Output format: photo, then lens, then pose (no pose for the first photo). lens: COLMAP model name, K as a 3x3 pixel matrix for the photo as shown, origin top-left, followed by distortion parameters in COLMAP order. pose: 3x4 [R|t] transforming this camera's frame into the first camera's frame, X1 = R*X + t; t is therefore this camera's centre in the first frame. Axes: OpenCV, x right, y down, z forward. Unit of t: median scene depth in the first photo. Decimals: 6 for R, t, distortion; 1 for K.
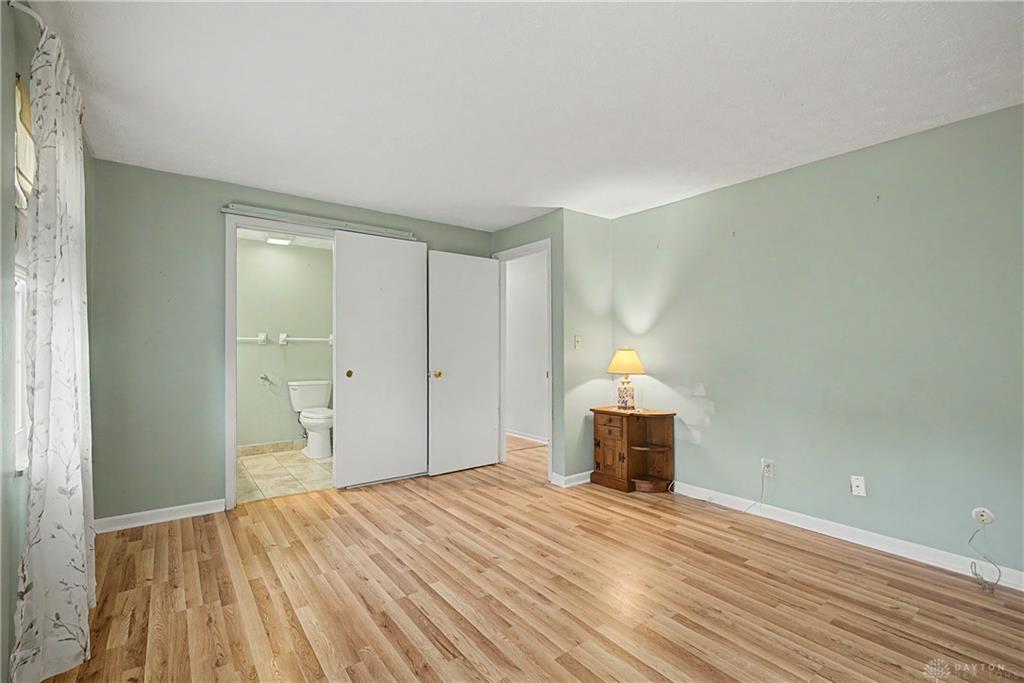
lens RADIAL K [[451.9, 0, 514.5], [0, 451.9, 342.3], [0, 0, 1]] dist [-0.009915, 0.001438]
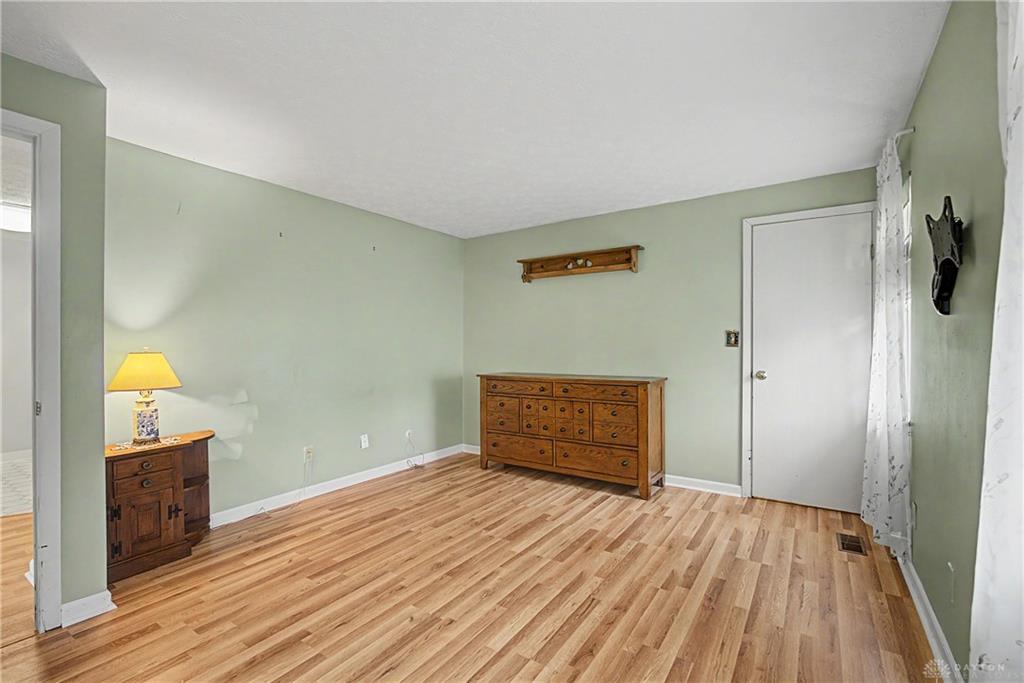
lens RADIAL K [[451.9, 0, 512.2], [0, 451.9, 344.6], [0, 0, 1]] dist [-0.009915, 0.001438]
pose [[-0.310081, -0.000160, 0.950710, -0.787446], [-0.001555, 0.999999, -0.000339, 0.006265], [-0.950709, -0.001583, -0.310081, 1.022900]]
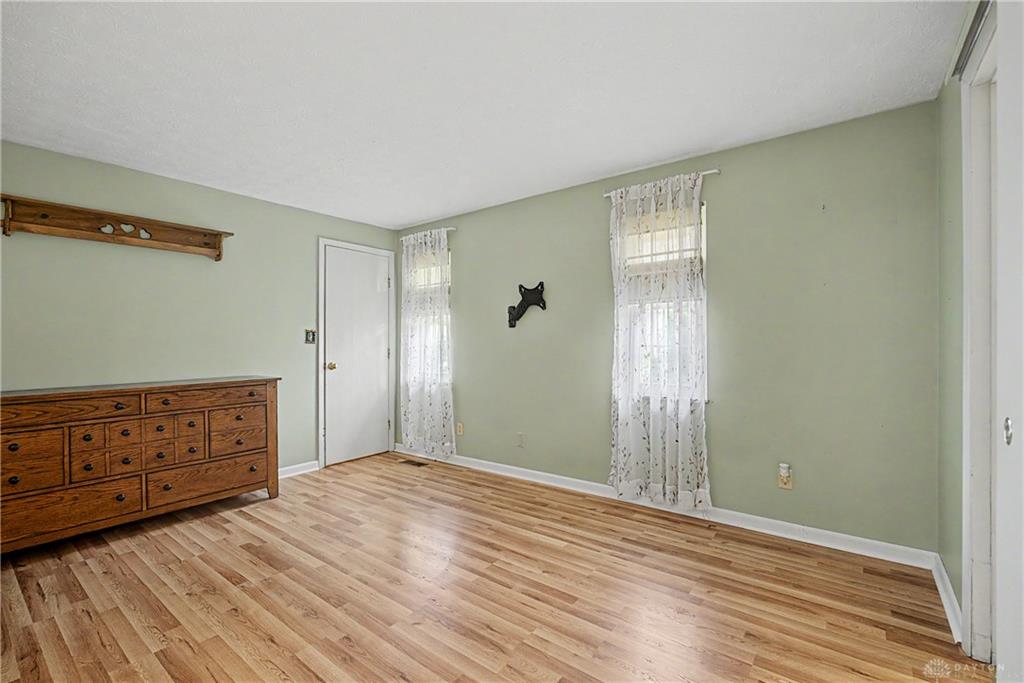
lens RADIAL K [[451.9, 0, 514.2], [0, 451.9, 342.8], [0, 0, 1]] dist [-0.009915, 0.001438]
pose [[-0.966569, 0.006134, -0.256335, -0.009126], [0.007385, 0.999965, -0.003920, 0.019775], [0.256302, -0.005682, -0.966580, 1.669401]]
